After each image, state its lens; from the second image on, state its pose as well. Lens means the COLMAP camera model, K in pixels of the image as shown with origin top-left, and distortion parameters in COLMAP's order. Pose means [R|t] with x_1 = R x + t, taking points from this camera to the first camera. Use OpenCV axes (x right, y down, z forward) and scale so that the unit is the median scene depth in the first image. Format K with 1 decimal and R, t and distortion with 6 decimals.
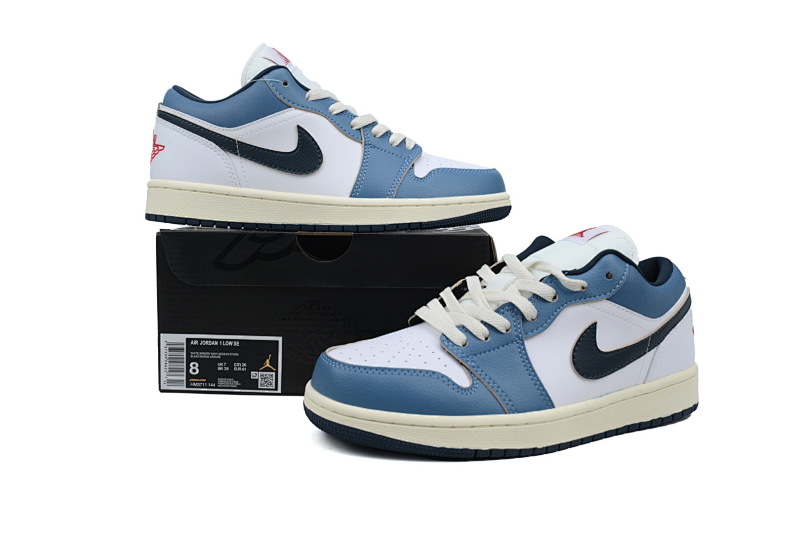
lens RADIAL K [[693.3, 0, 400.0], [0, 693.3, 266.5], [0, 0, 1]] dist [0.000693, -0.001188]
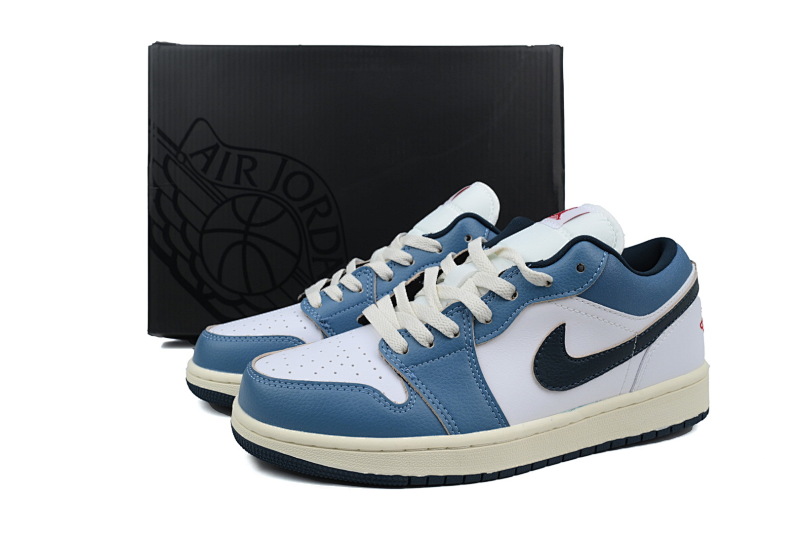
lens RADIAL K [[693.3, 0, 400.0], [0, 693.3, 266.5], [0, 0, 1]] dist [0.000693, -0.001188]
pose [[0.991270, -0.021047, -0.130154, 0.198561], [0.028725, 0.997938, 0.057400, -0.043489], [0.128678, -0.060638, 0.989831, 0.145418]]
